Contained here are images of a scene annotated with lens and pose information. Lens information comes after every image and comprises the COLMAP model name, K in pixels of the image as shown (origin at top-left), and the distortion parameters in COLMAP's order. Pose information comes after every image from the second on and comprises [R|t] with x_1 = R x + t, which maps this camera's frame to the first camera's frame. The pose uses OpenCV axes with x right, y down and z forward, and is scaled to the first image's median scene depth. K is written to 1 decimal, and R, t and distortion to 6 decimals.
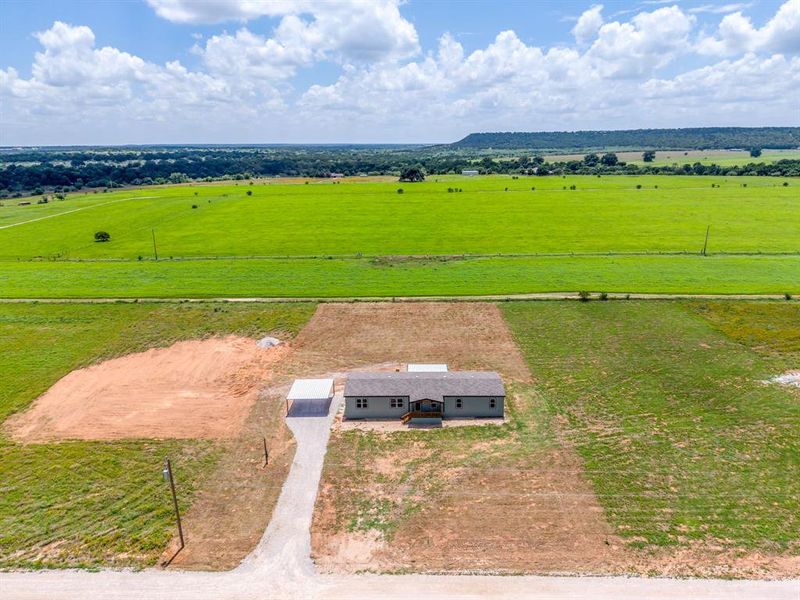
lens RADIAL K [[541.4, 0, 398.5], [0, 541.4, 281.3], [0, 0, 1]] dist [0.011978, -0.006736]
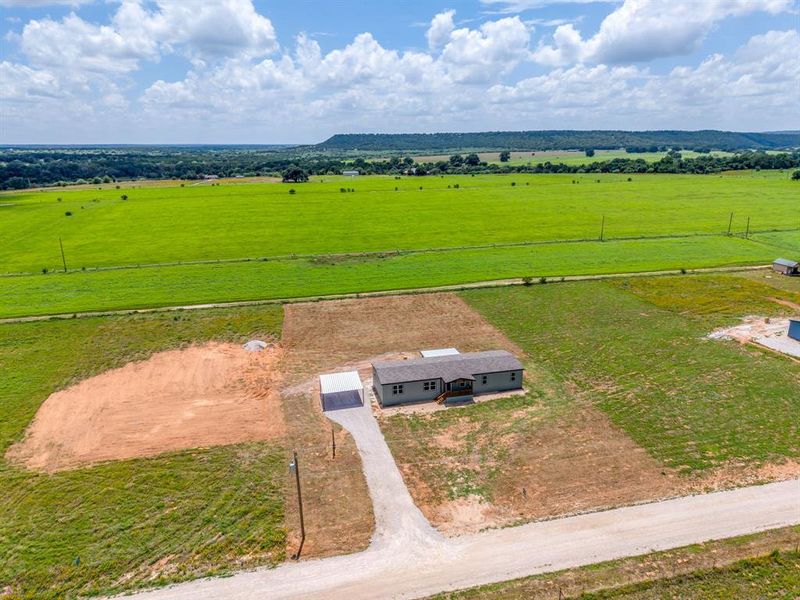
lens RADIAL K [[535.5, 0, 400.0], [0, 535.5, 300.1], [0, 0, 1]] dist [0.027119, -0.027794]
pose [[0.968537, -0.068339, 0.239305, -0.174702], [0.060478, 0.997366, 0.040048, 0.006404], [-0.241411, -0.024316, 0.970118, -0.001908]]
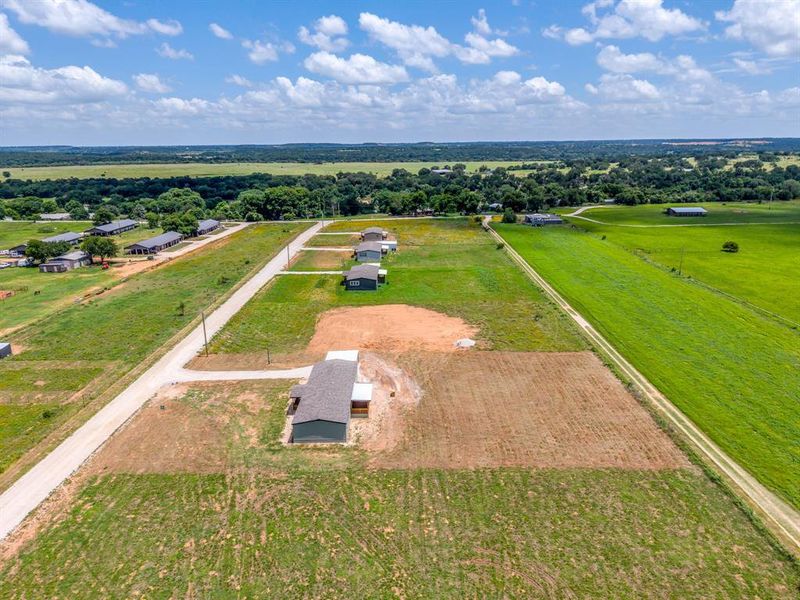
lens RADIAL K [[541.4, 0, 398.5], [0, 541.4, 281.3], [0, 0, 1]] dist [0.011978, -0.006736]
pose [[0.022403, 0.259185, -0.965568, 0.658499], [-0.239345, 0.939115, 0.246531, -0.205615], [0.970676, 0.225581, 0.083074, 0.604391]]
